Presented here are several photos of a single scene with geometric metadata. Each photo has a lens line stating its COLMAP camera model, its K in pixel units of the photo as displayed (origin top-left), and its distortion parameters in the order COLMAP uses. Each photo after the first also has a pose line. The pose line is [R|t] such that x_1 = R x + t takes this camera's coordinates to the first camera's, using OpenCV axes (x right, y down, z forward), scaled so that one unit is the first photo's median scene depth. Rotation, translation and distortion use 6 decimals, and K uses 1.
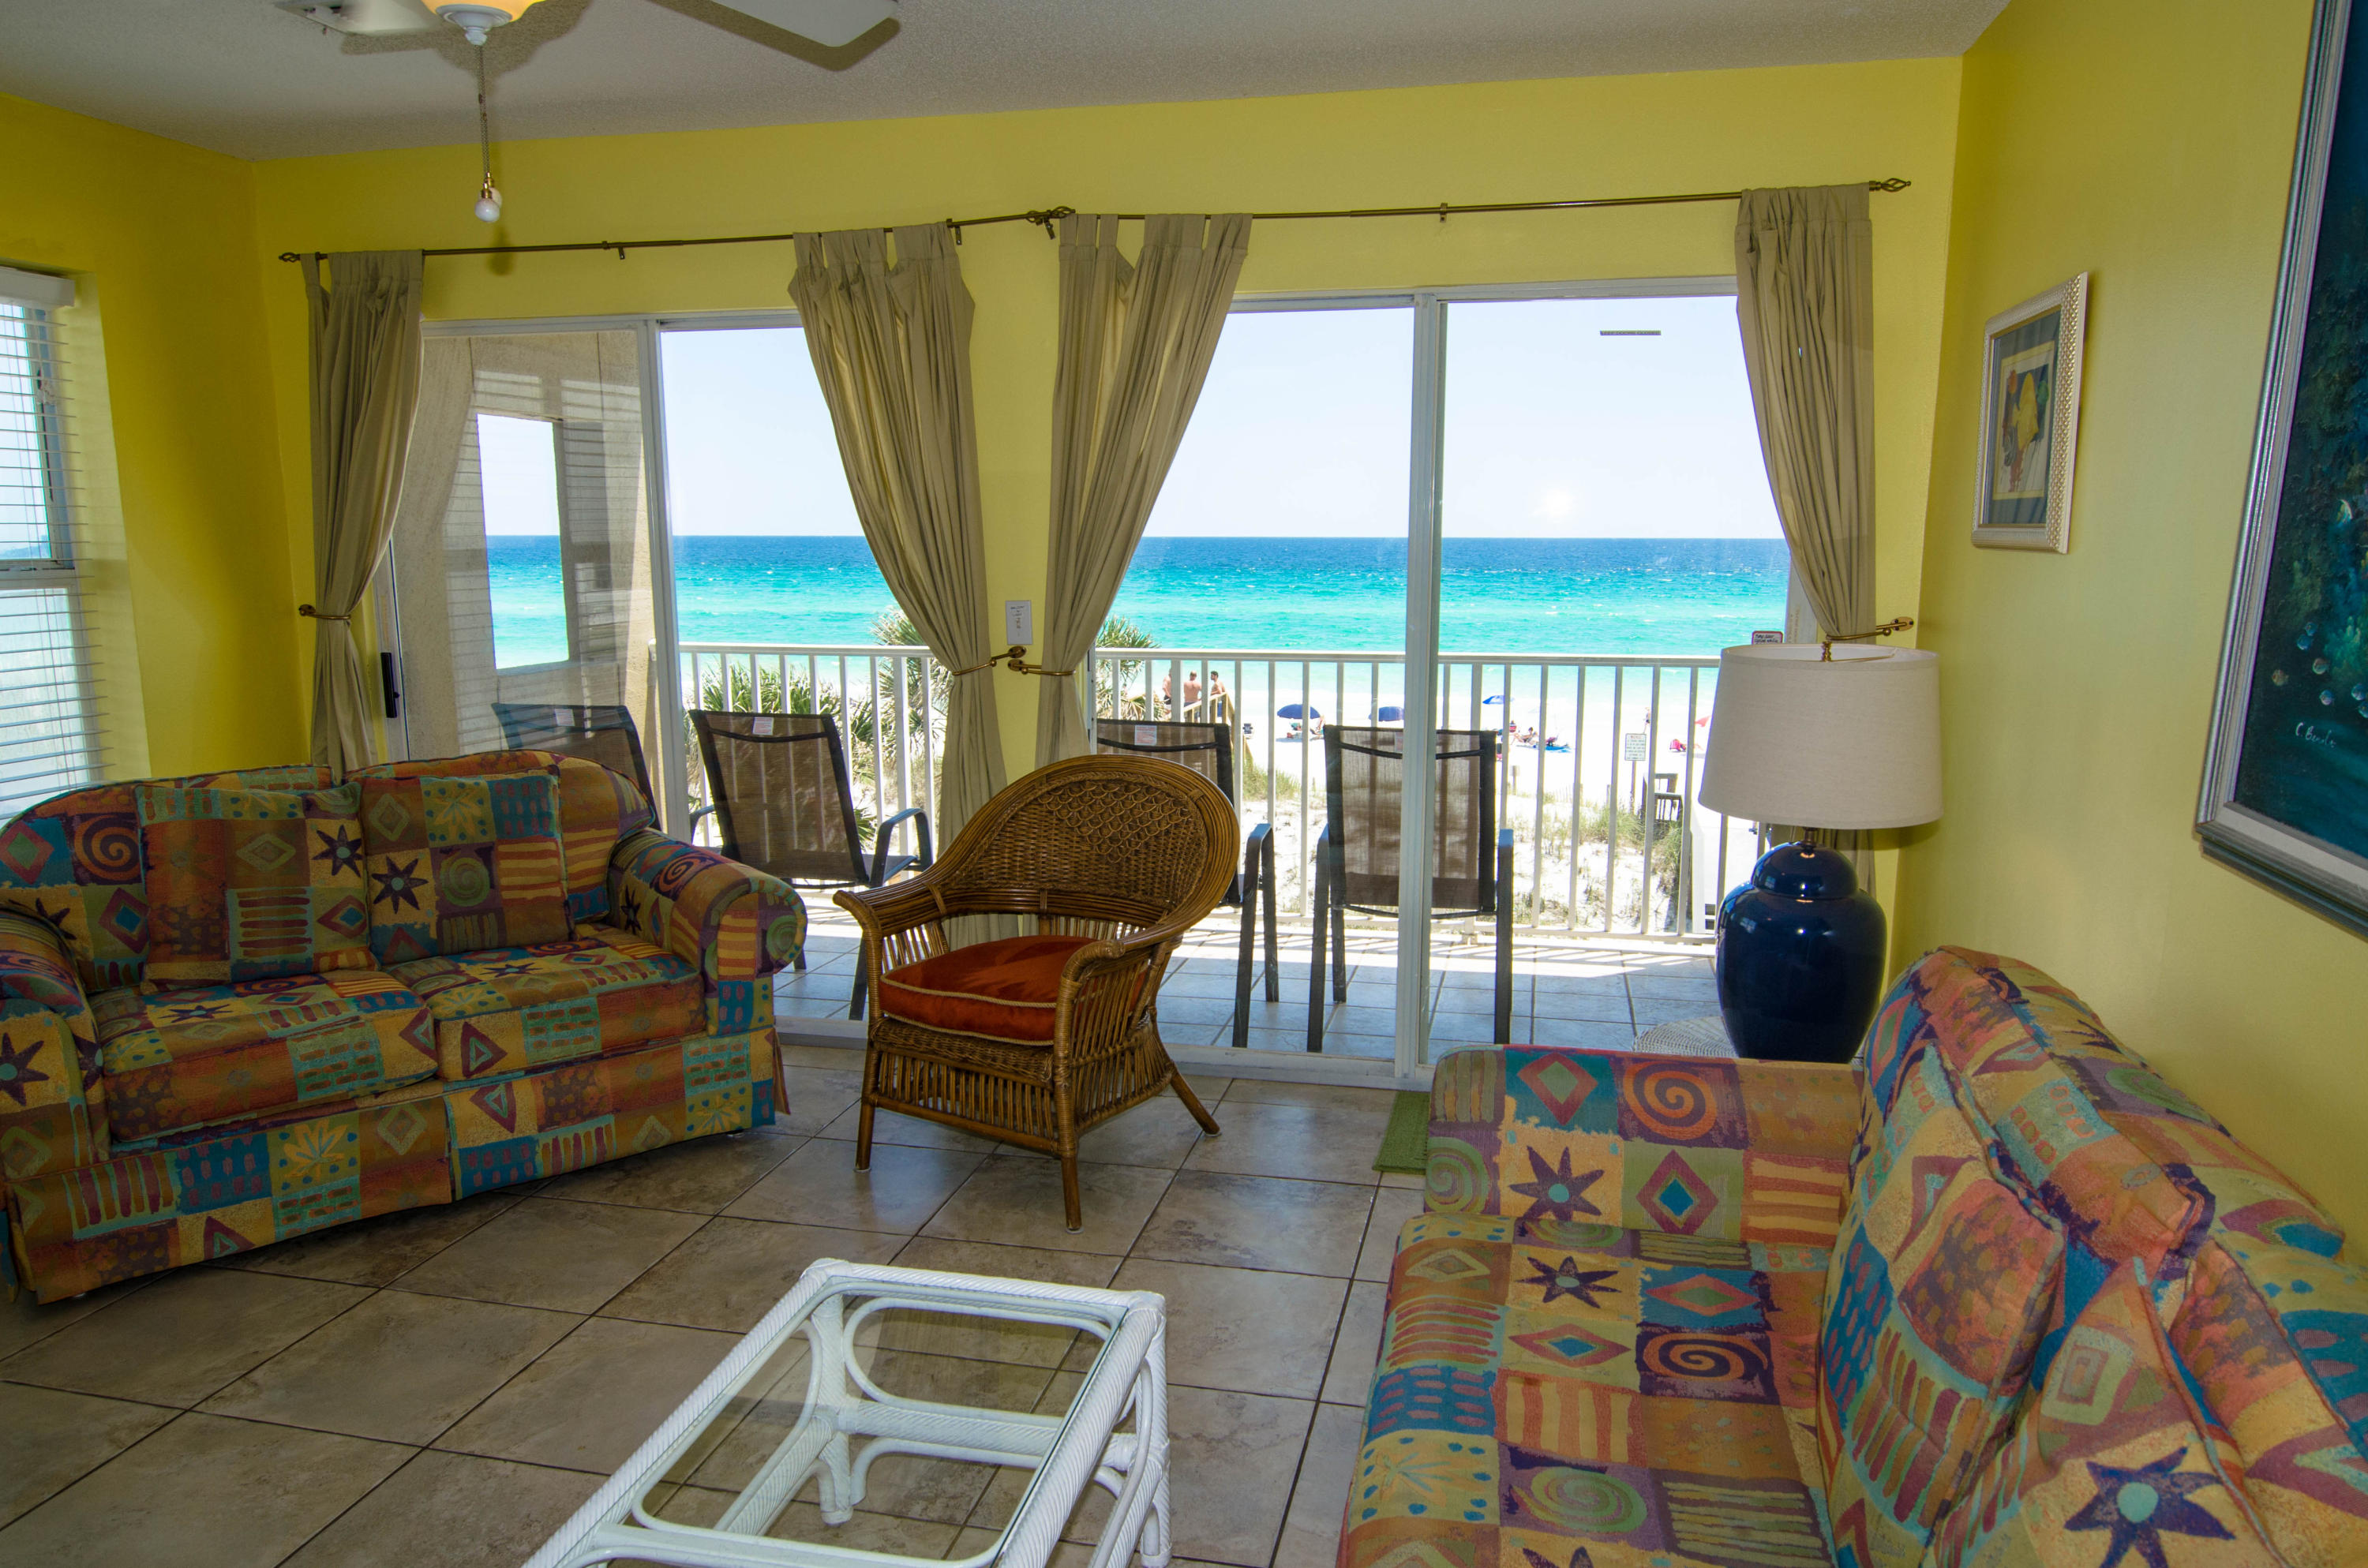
lens RADIAL K [[1596.0, 0, 1188.5], [0, 1596.0, 814.9], [0, 0, 1]] dist [-0.002695, -0.005115]
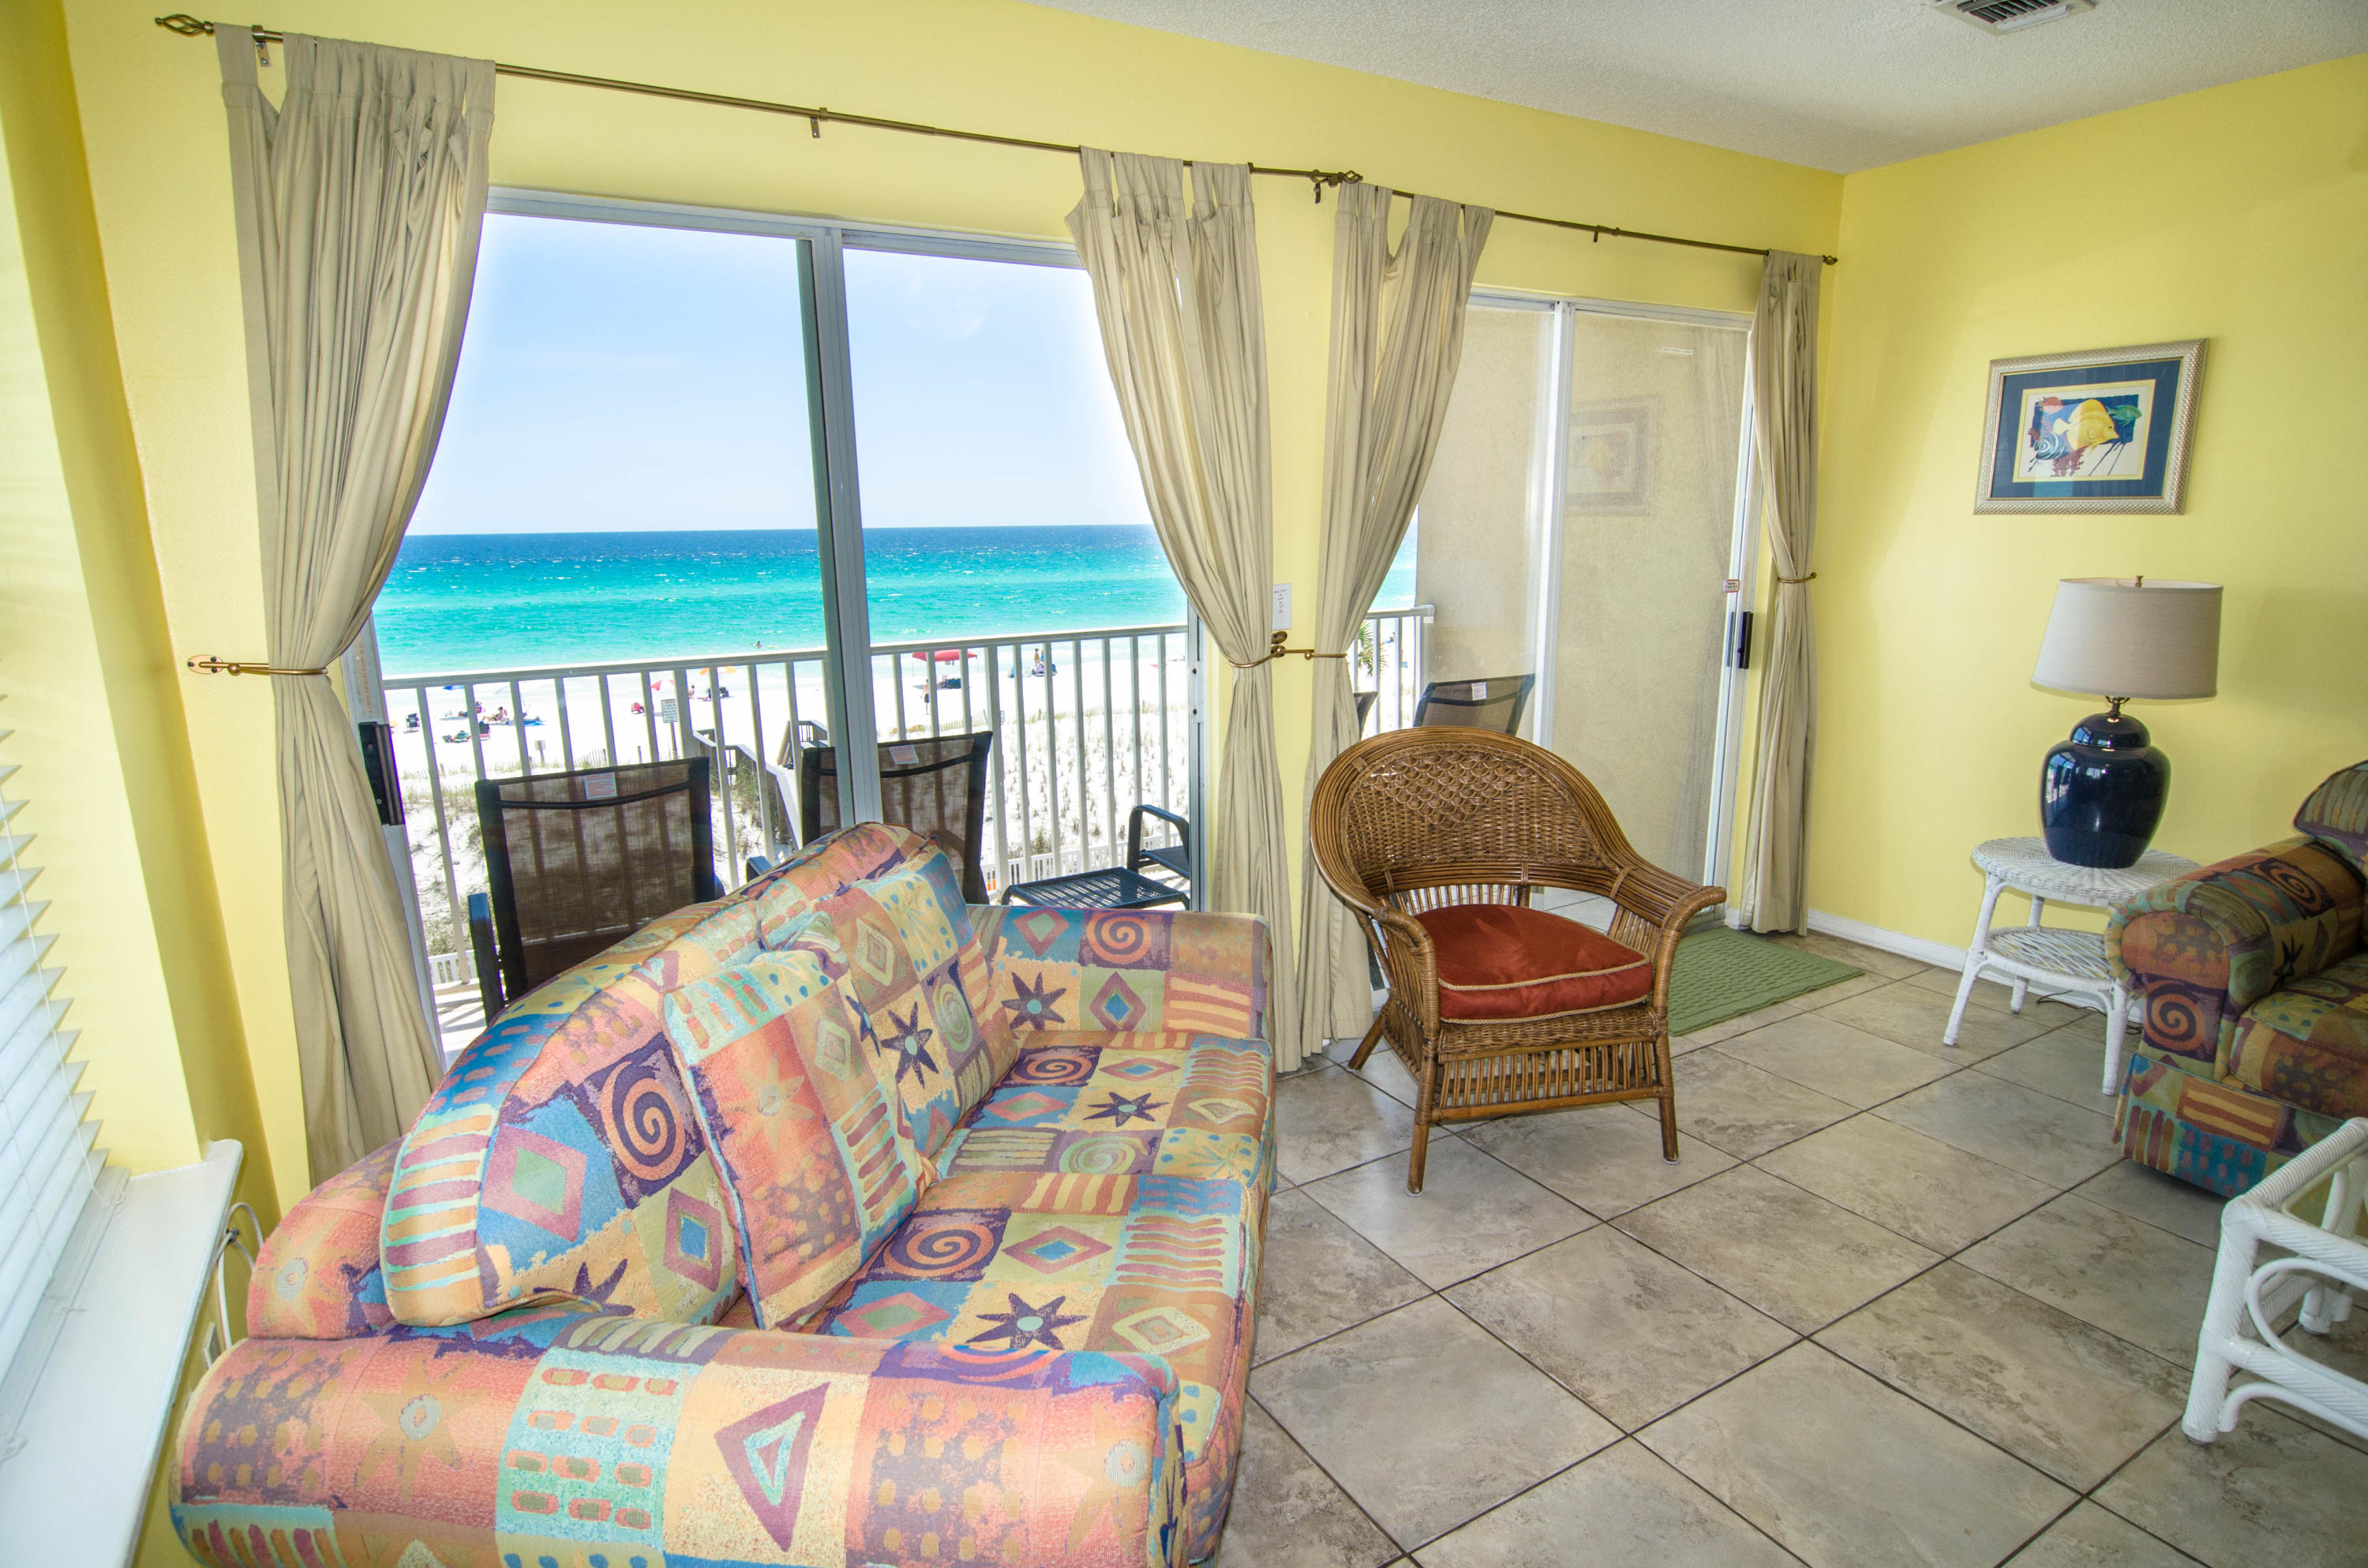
lens RADIAL K [[1264.8, 0, 1191.7], [0, 1264.8, 814.9], [0, 0, 1]] dist [-0.008948, -0.010461]
pose [[0.720744, -0.168868, 0.672318, -0.801321], [0.135421, 0.985487, 0.102352, -0.096682], [-0.679845, 0.017276, 0.733153, 0.563010]]
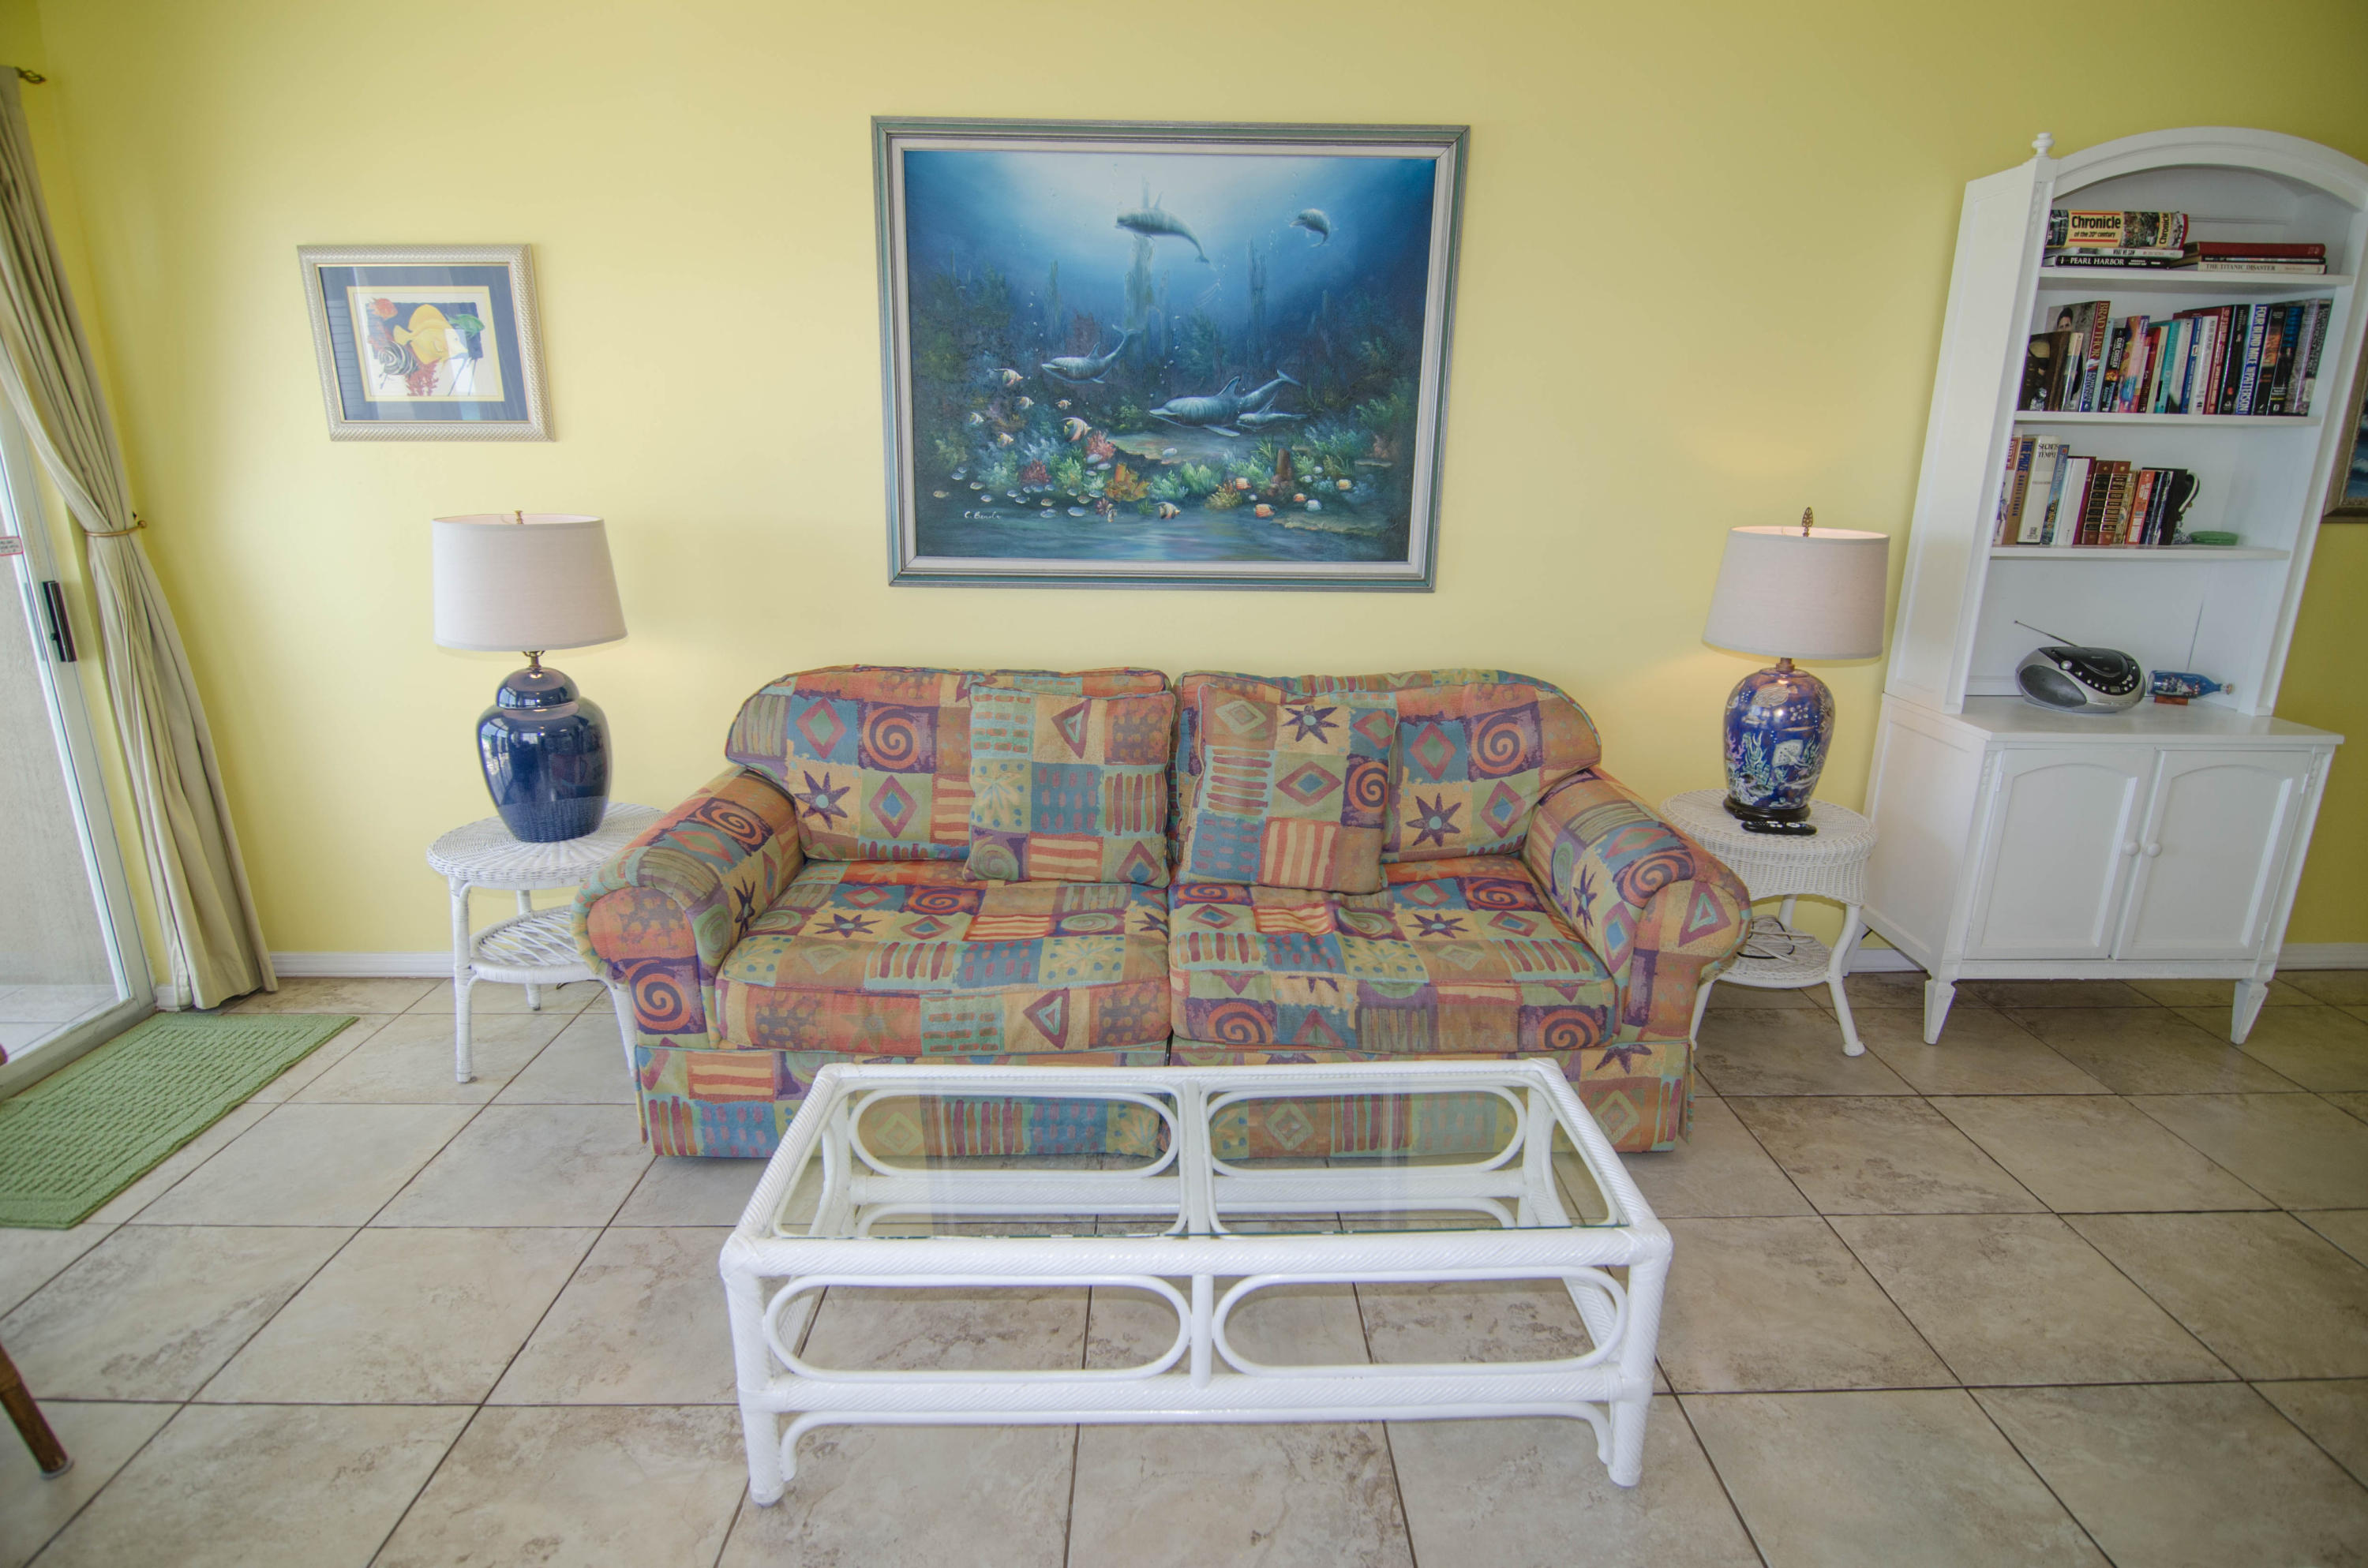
lens RADIAL K [[1264.8, 0, 1191.7], [0, 1264.8, 814.9], [0, 0, 1]] dist [-0.008948, -0.010461]
pose [[-0.239906, -0.277923, 0.930163, -0.580431], [0.165945, 0.932303, 0.321363, -0.087928], [-0.956508, 0.231453, -0.177545, 0.535826]]
